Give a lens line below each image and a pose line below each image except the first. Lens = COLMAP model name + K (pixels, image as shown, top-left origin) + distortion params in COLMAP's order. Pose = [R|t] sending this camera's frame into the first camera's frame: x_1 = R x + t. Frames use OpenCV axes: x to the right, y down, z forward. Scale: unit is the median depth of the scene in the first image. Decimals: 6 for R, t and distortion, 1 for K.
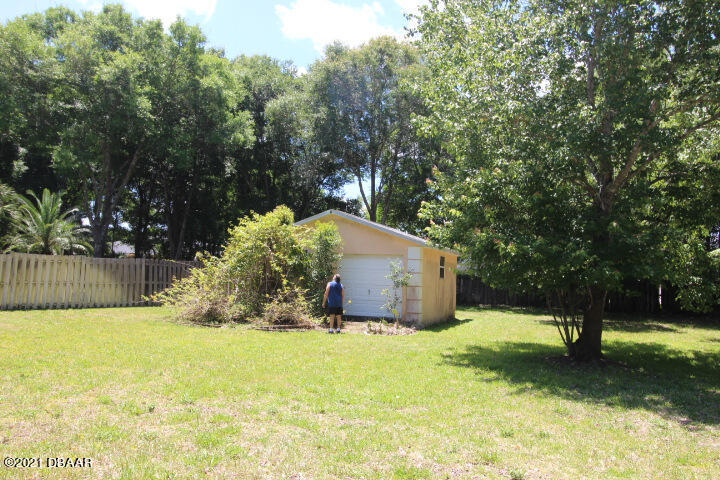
lens RADIAL K [[572.5, 0, 360.0], [0, 572.5, 240.0], [0, 0, 1]] dist [0.014462, 0.010835]
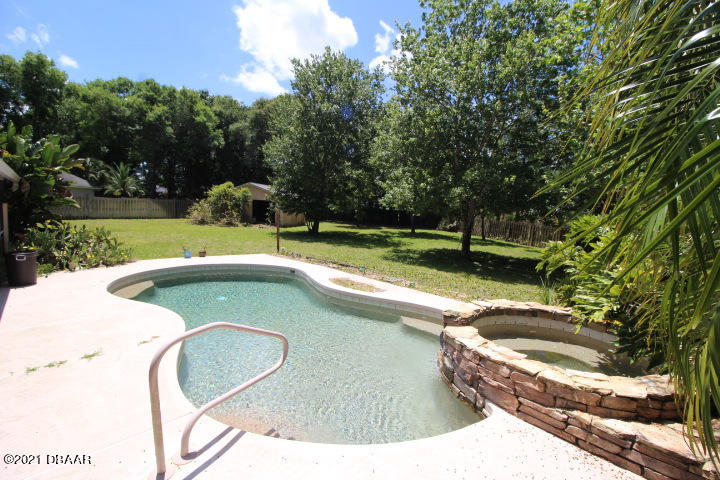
lens RADIAL K [[339.0, 0, 360.0], [0, 339.0, 240.0], [0, 0, 1]] dist [0.000835, -0.000123]
pose [[0.989892, -0.001294, 0.141814, 0.168102], [-0.022455, 0.985915, 0.165732, -0.044095], [-0.140031, -0.167241, 0.975921, -0.457832]]
